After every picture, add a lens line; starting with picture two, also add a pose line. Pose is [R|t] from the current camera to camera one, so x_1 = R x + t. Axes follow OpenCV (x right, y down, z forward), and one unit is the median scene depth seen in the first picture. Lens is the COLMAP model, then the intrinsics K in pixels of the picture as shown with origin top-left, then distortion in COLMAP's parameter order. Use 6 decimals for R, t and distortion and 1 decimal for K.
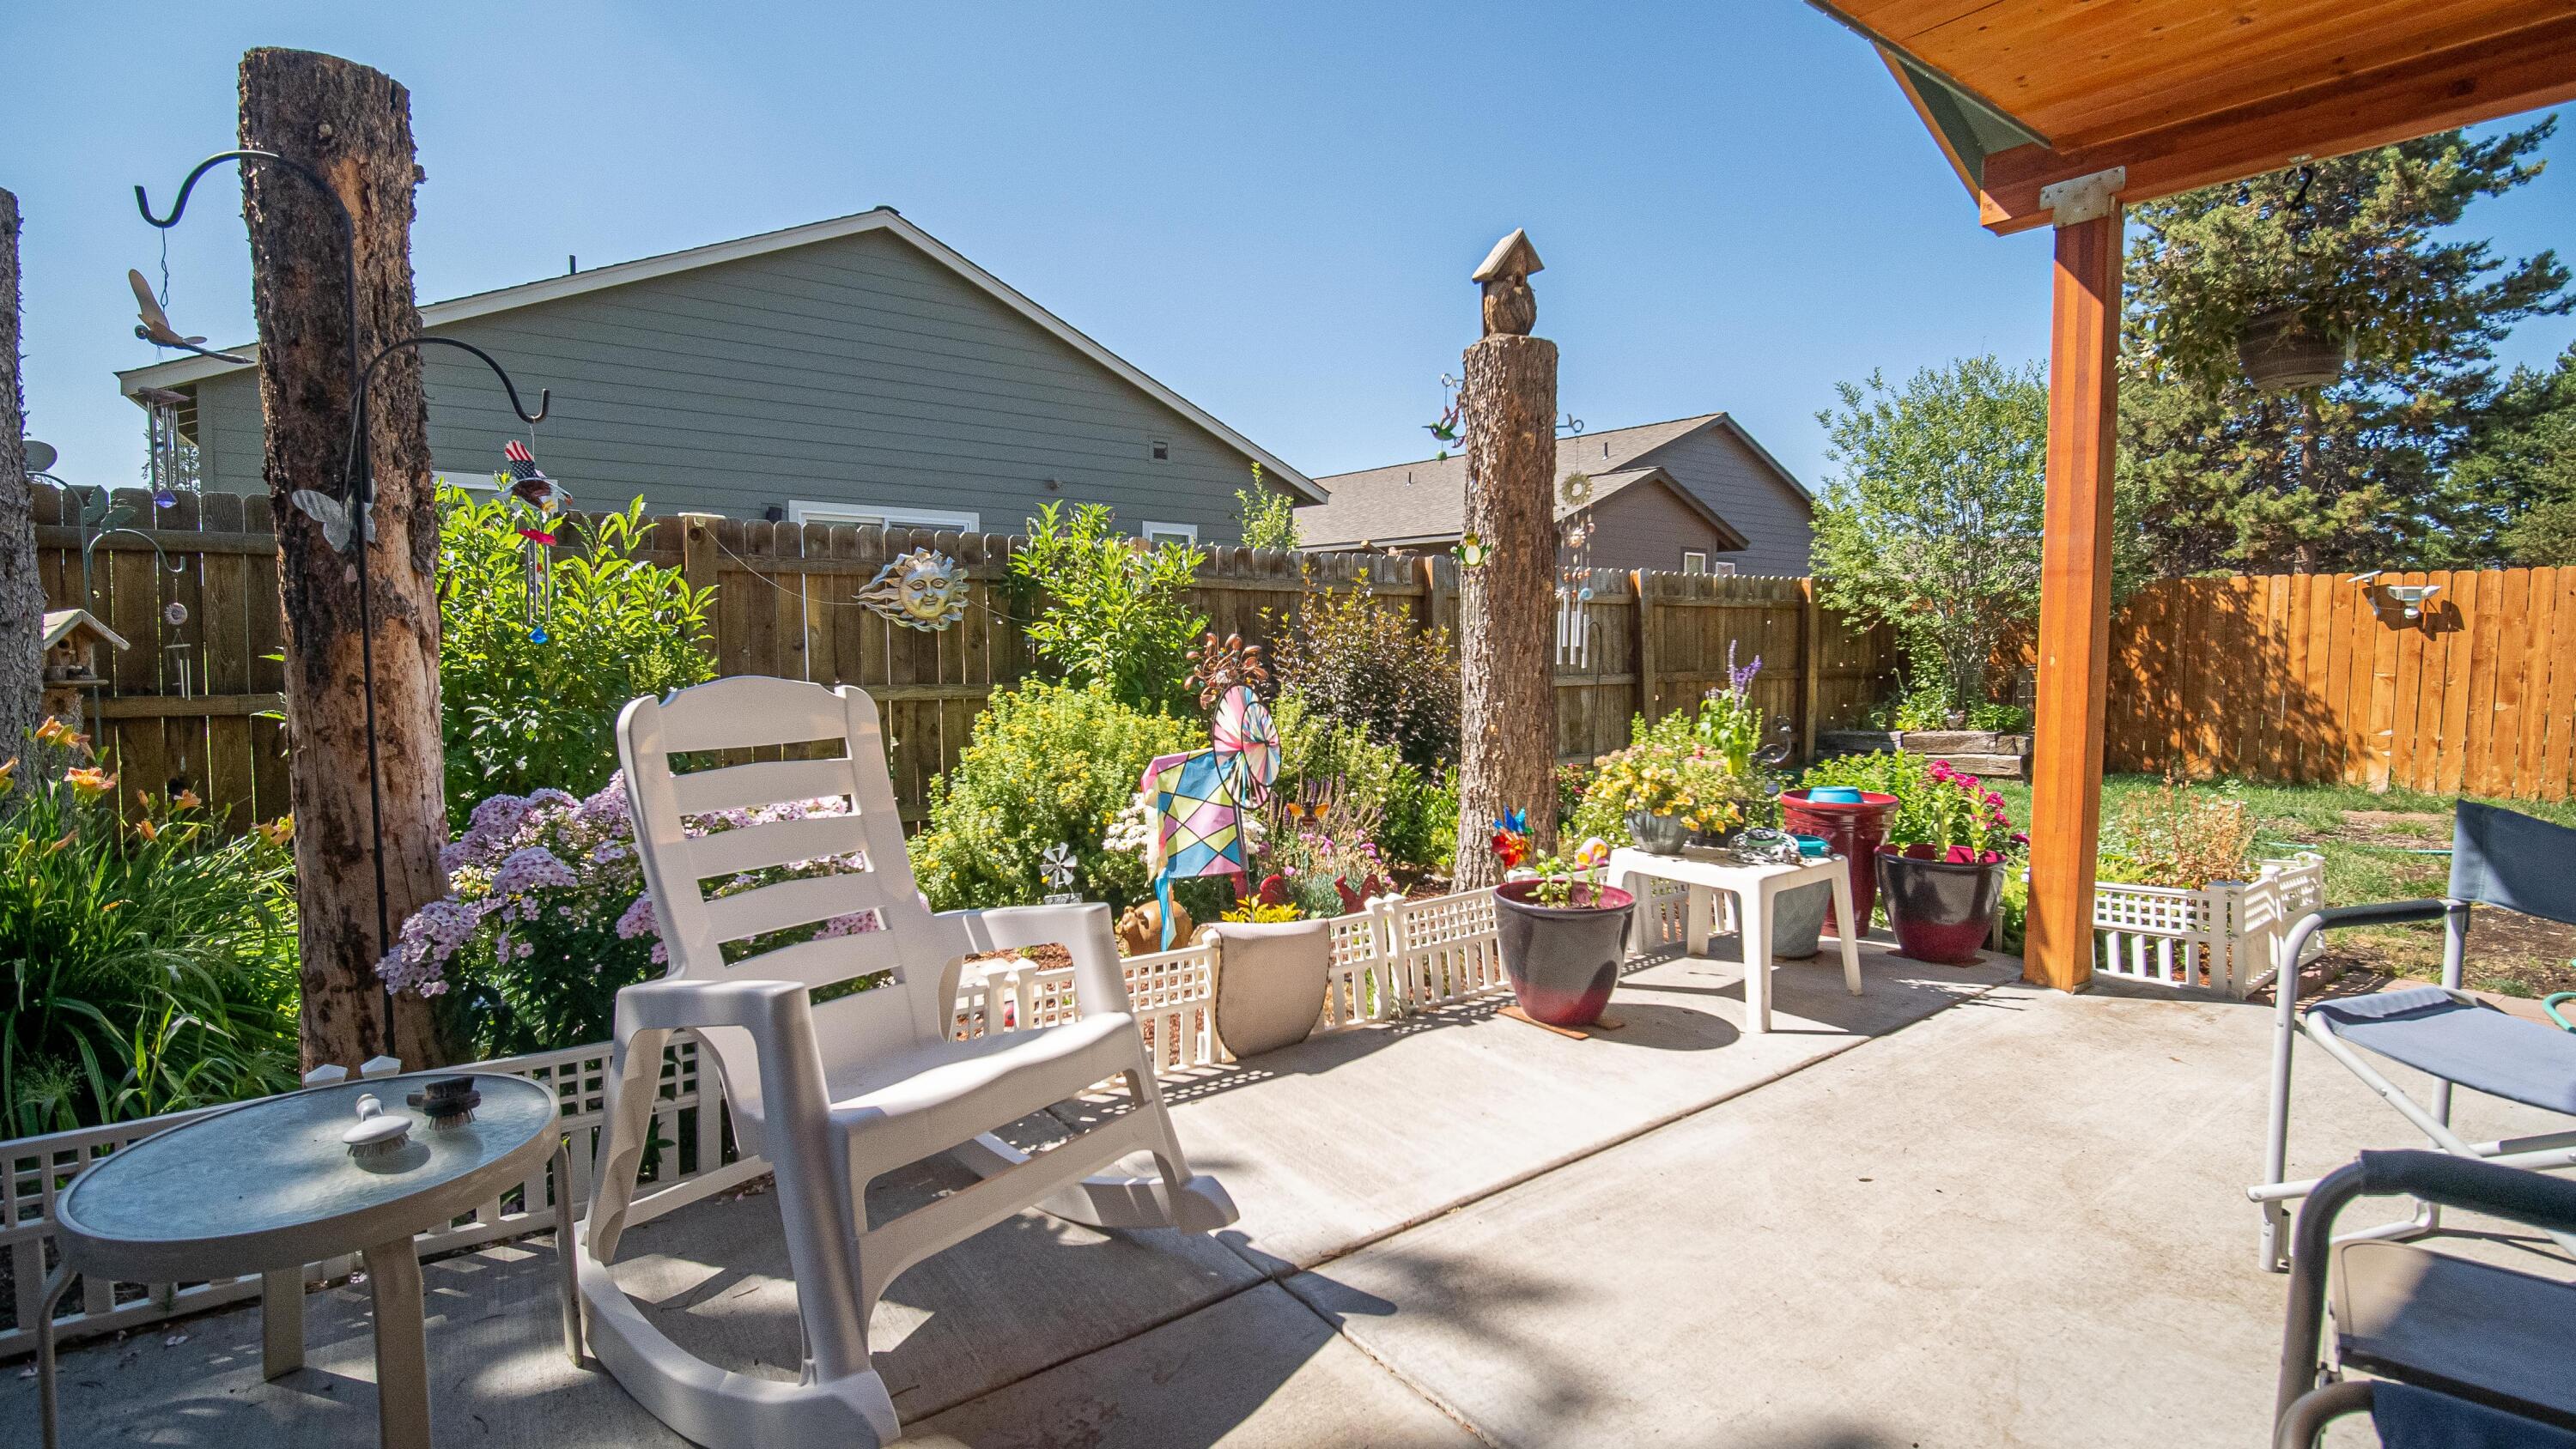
lens RADIAL K [[1170.0, 0, 1292.6], [0, 1170.0, 702.5], [0, 0, 1]] dist [-0.018720, -0.000231]
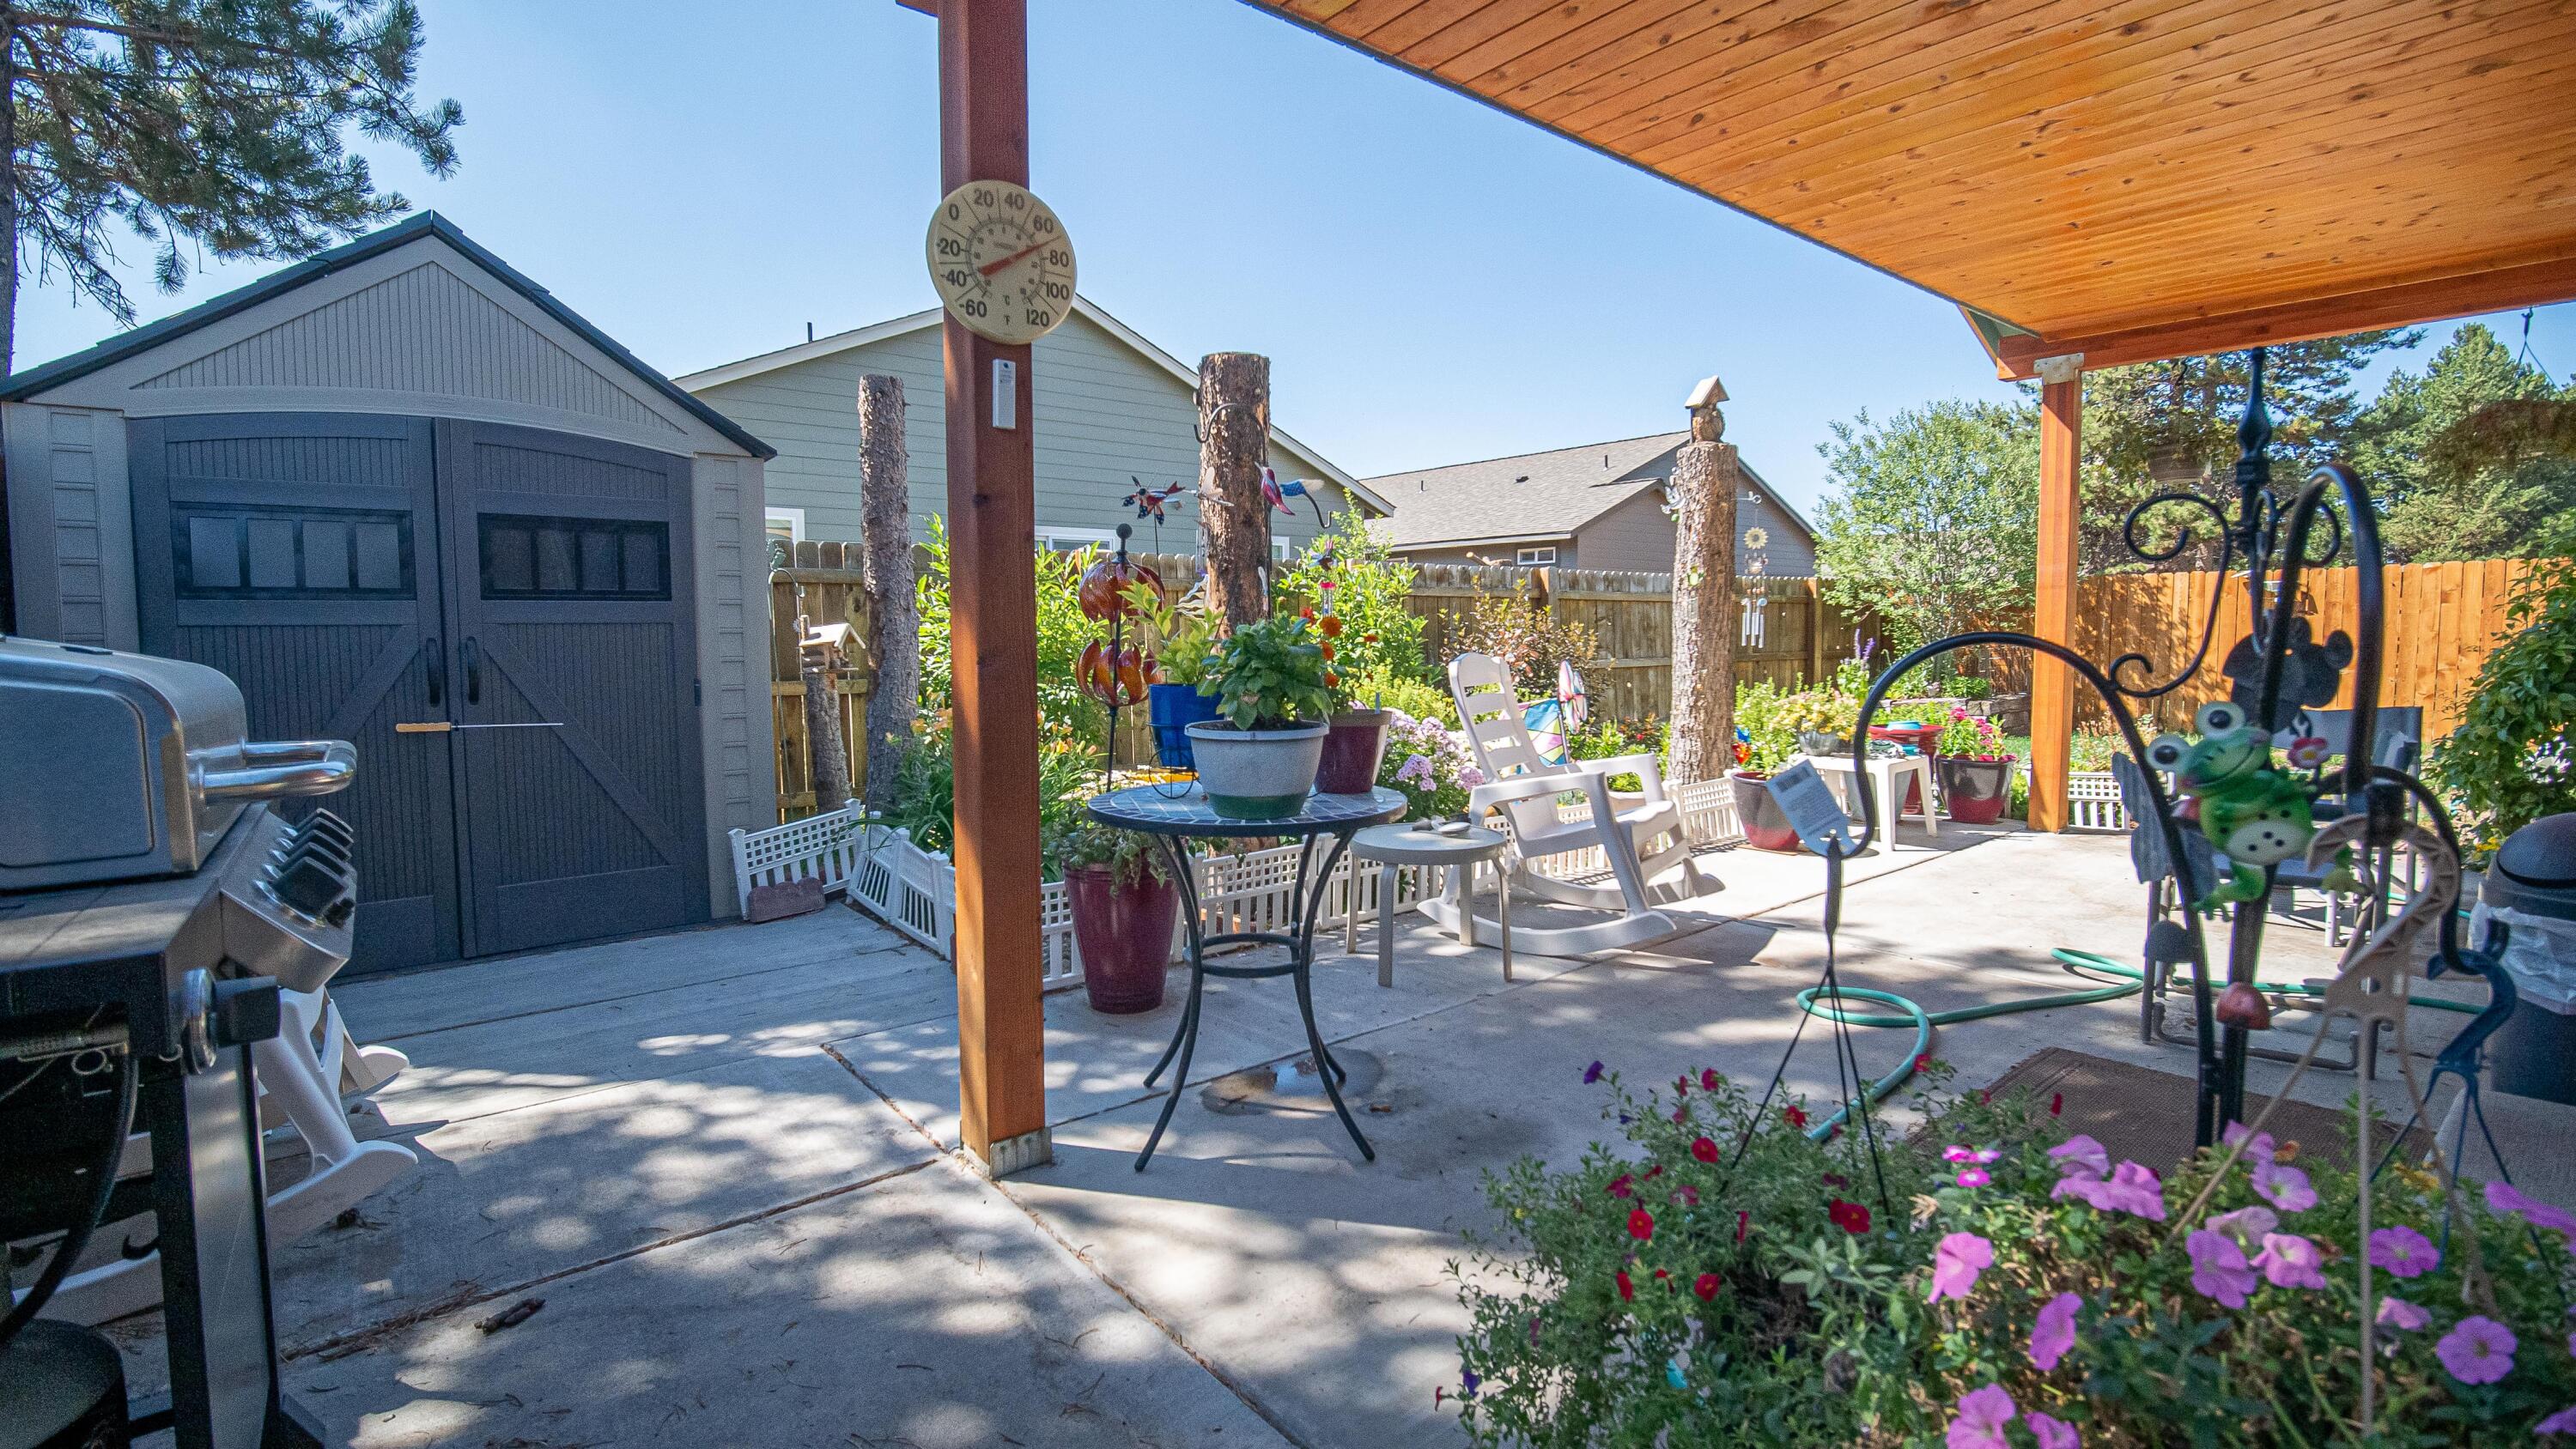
lens RADIAL K [[1168.5, 0, 1289.9], [0, 1168.5, 702.5], [0, 0, 1]] dist [-0.002635, -0.012372]
pose [[0.998753, -0.016070, 0.047264, -0.311180], [0.015851, 0.999862, 0.005004, 0.018185], [-0.047338, -0.004248, 0.998870, -0.383210]]
